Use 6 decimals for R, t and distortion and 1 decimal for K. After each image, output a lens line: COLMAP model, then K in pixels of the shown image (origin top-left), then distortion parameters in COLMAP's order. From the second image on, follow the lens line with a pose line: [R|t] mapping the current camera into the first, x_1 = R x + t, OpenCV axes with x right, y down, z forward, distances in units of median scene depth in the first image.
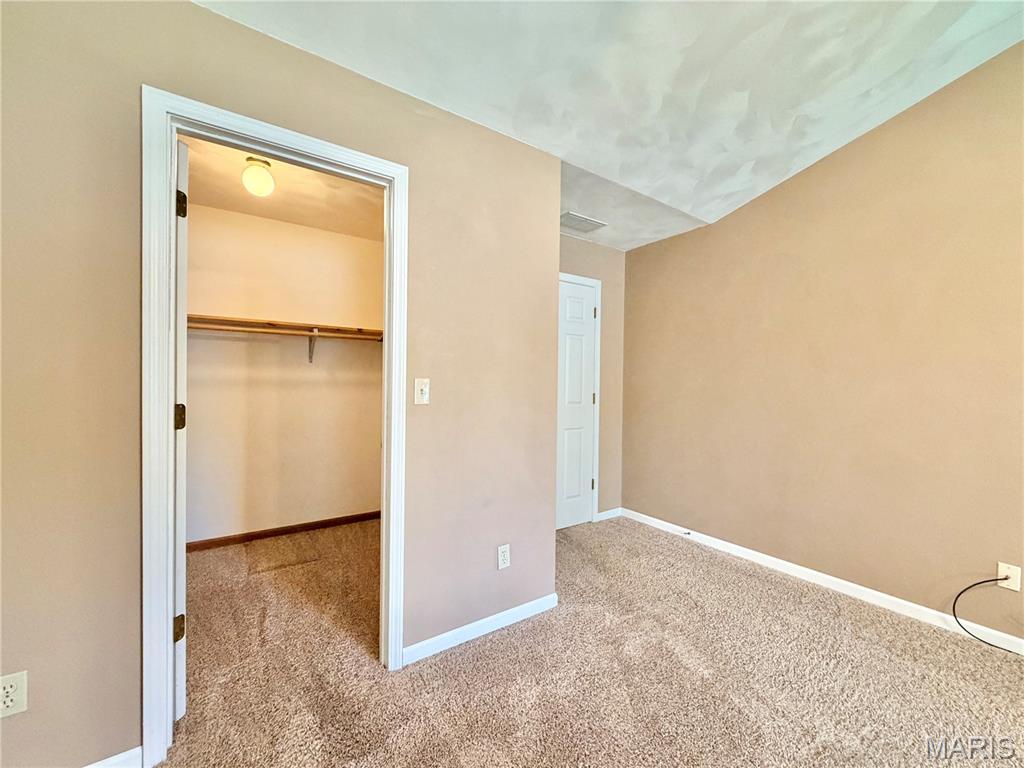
lens RADIAL K [[407.9, 0, 508.9], [0, 407.9, 383.9], [0, 0, 1]] dist [-0.000562, -0.000083]
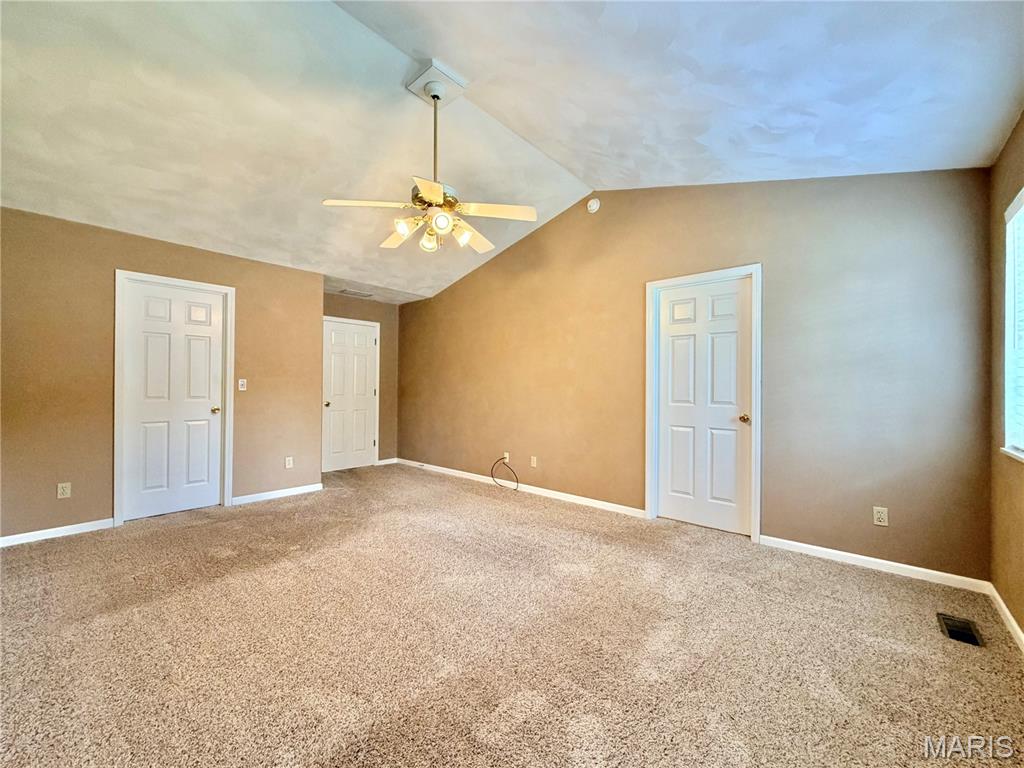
lens RADIAL K [[407.9, 0, 508.9], [0, 407.9, 383.9], [0, 0, 1]] dist [-0.000562, -0.000083]
pose [[0.970801, -0.003482, 0.239863, 0.364732], [0.006444, 0.999912, -0.011569, 0.025307], [-0.239802, 0.012777, 0.970738, -0.834028]]
